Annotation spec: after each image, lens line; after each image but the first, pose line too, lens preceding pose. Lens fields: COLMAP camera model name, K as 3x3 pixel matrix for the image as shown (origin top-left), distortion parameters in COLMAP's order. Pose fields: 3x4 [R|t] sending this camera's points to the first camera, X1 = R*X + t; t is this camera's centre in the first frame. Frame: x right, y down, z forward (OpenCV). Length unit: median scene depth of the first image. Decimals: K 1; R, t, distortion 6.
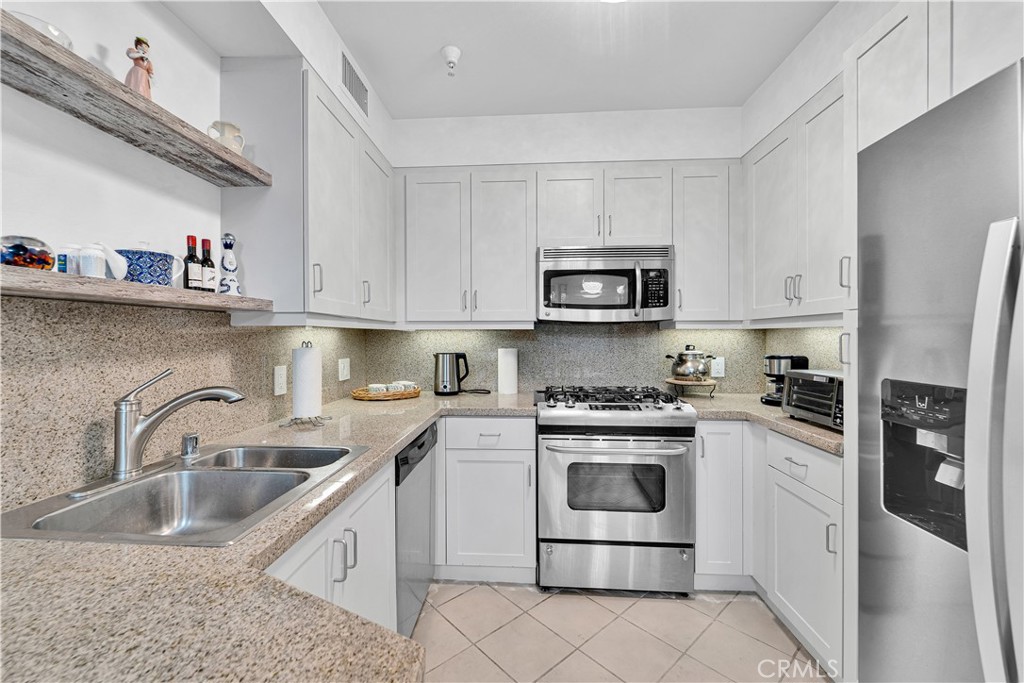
lens RADIAL K [[407.5, 0, 508.3], [0, 407.5, 334.3], [0, 0, 1]] dist [-0.001833, -0.000170]
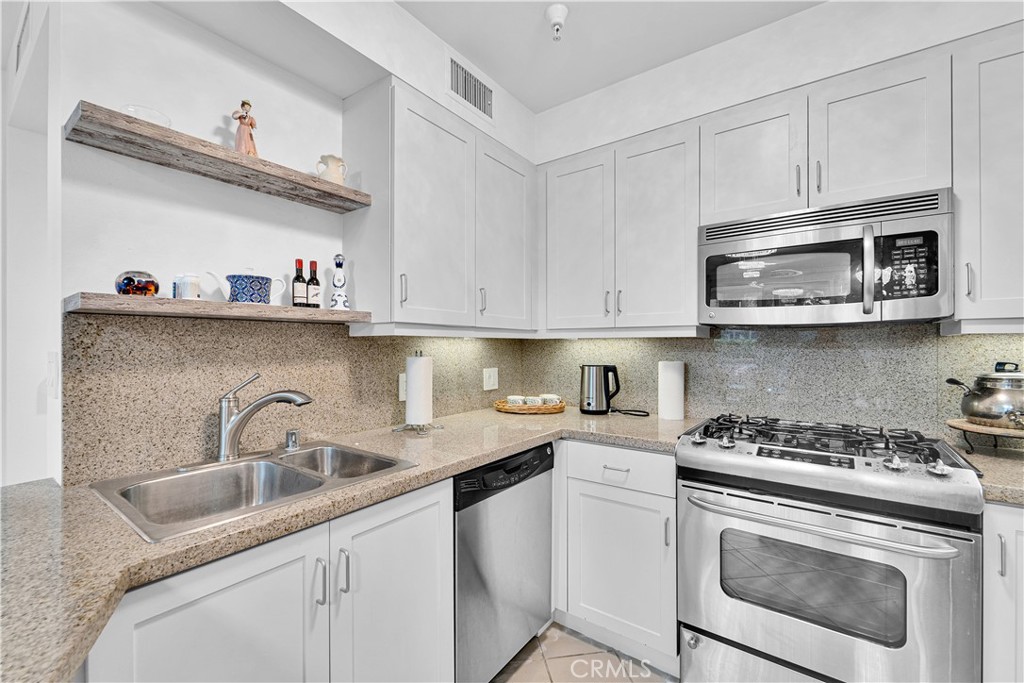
lens RADIAL K [[420.0, 0, 512.0], [0, 420.0, 341.5], [0, 0, 1]] dist [0.001093, -0.000228]
pose [[0.842485, -0.003920, -0.538705, 0.246301], [0.001245, 0.999985, -0.005329, 0.000191], [0.538718, 0.003819, 0.842478, 0.205706]]
